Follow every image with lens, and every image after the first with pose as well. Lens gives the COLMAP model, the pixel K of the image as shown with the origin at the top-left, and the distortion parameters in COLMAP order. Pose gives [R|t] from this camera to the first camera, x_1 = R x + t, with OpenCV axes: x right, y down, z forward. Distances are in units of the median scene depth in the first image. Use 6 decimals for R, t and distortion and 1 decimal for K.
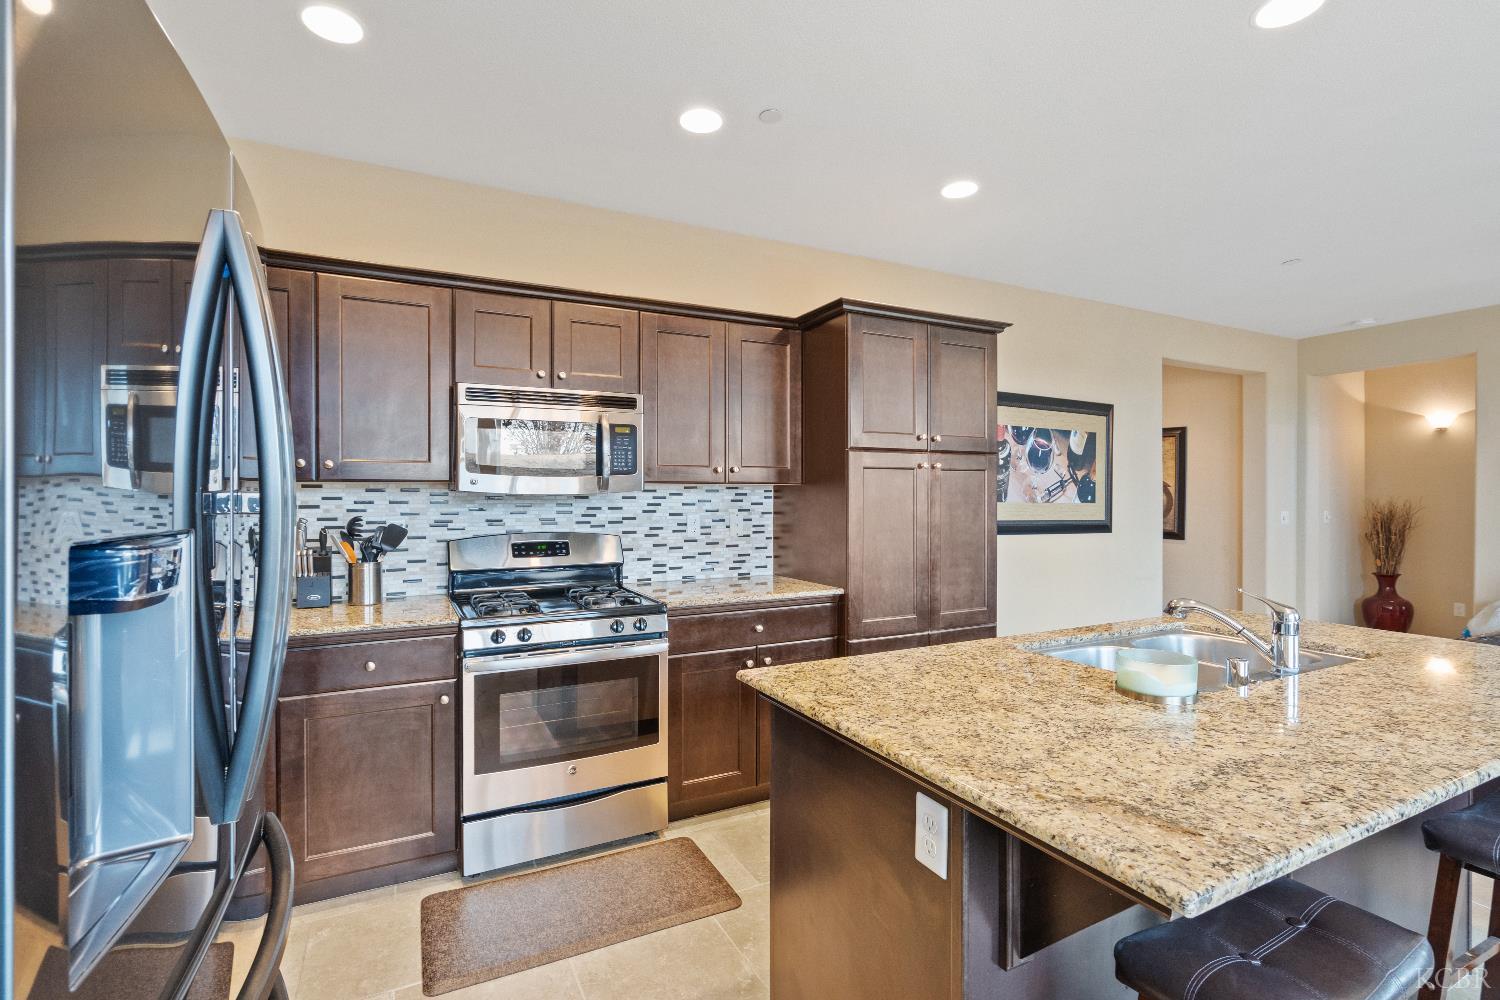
lens RADIAL K [[688.5, 0, 750.0], [0, 688.5, 500.0], [0, 0, 1]] dist [0.000864, 0.000175]
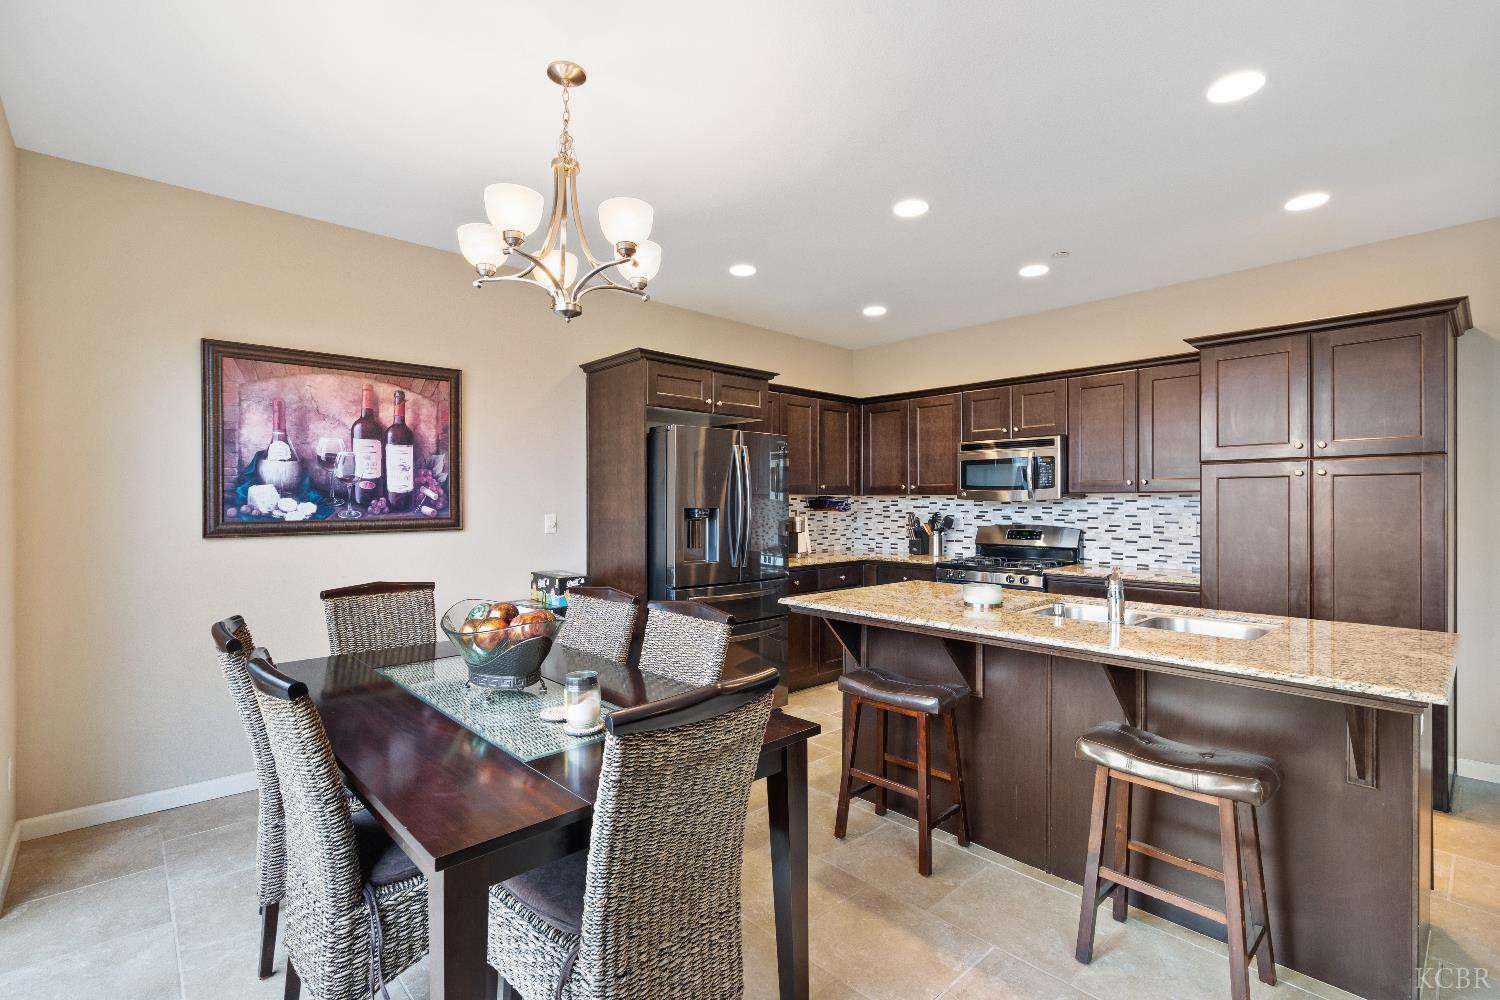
lens RADIAL K [[688.5, 0, 750.0], [0, 688.5, 500.0], [0, 0, 1]] dist [0.000864, 0.000175]
pose [[0.282257, -0.000099, -0.959339, 0.981679], [-0.004978, 0.999986, -0.001567, -0.004425], [0.959326, 0.005218, 0.282252, -0.072273]]
